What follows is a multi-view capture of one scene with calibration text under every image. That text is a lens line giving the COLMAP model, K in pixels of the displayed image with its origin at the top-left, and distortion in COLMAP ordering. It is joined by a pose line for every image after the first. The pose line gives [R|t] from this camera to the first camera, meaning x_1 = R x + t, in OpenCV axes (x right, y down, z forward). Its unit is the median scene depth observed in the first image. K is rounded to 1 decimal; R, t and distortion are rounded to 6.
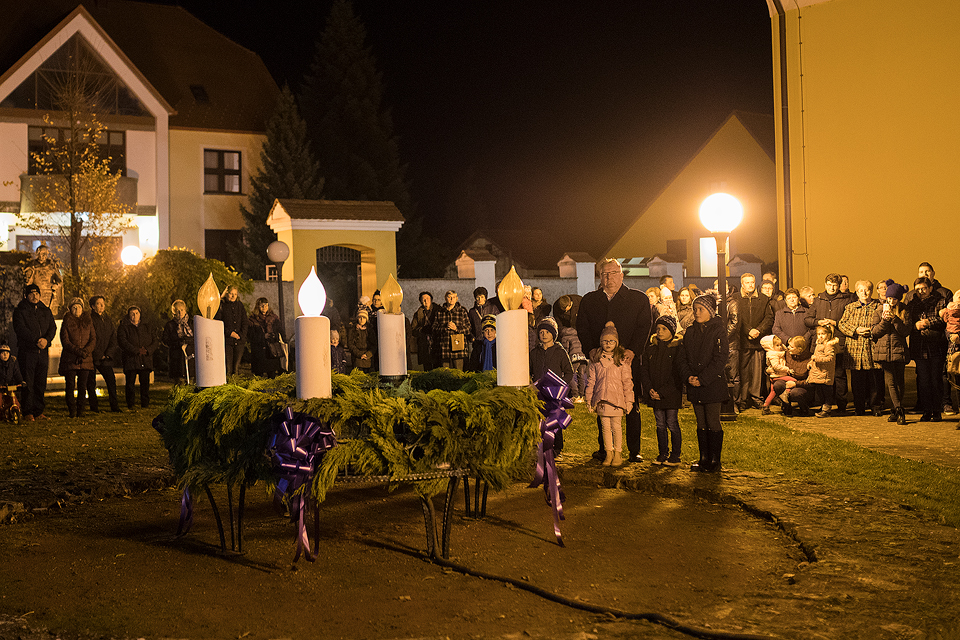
lens RADIAL K [[1262.3, 0, 350.5], [0, 1262.3, 259.5], [0, 0, 1]] dist [-0.061695, 0.085501]
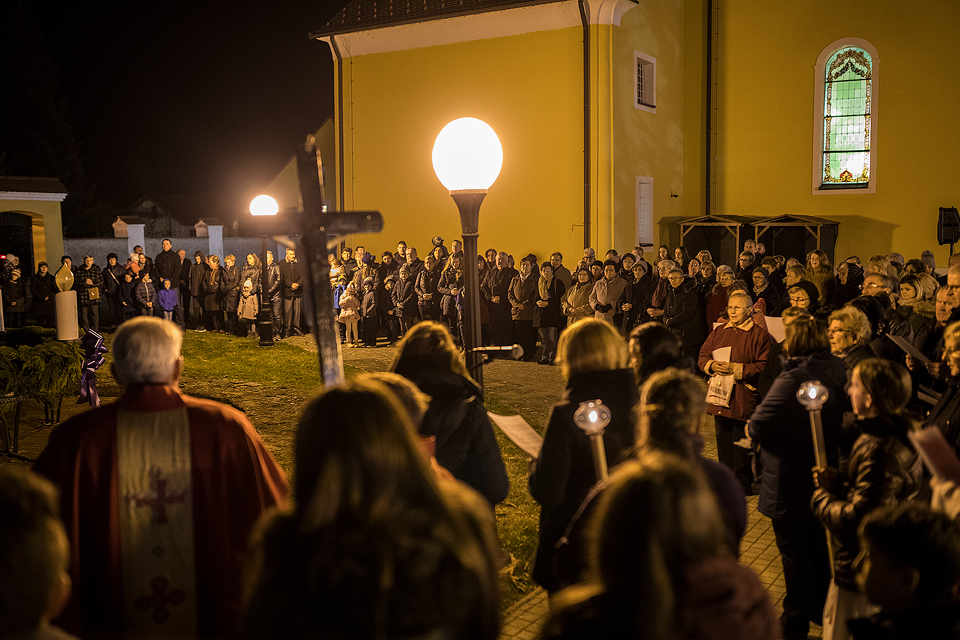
lens RADIAL K [[954.3, 0, 487.0], [0, 954.3, 317.9], [0, 0, 1]] dist [-0.022984, 0.029125]
pose [[0.912889, -0.027844, 0.407257, 0.099864], [-0.018297, 0.993877, 0.108966, -0.051549], [-0.407797, -0.106926, 0.906790, -0.221719]]
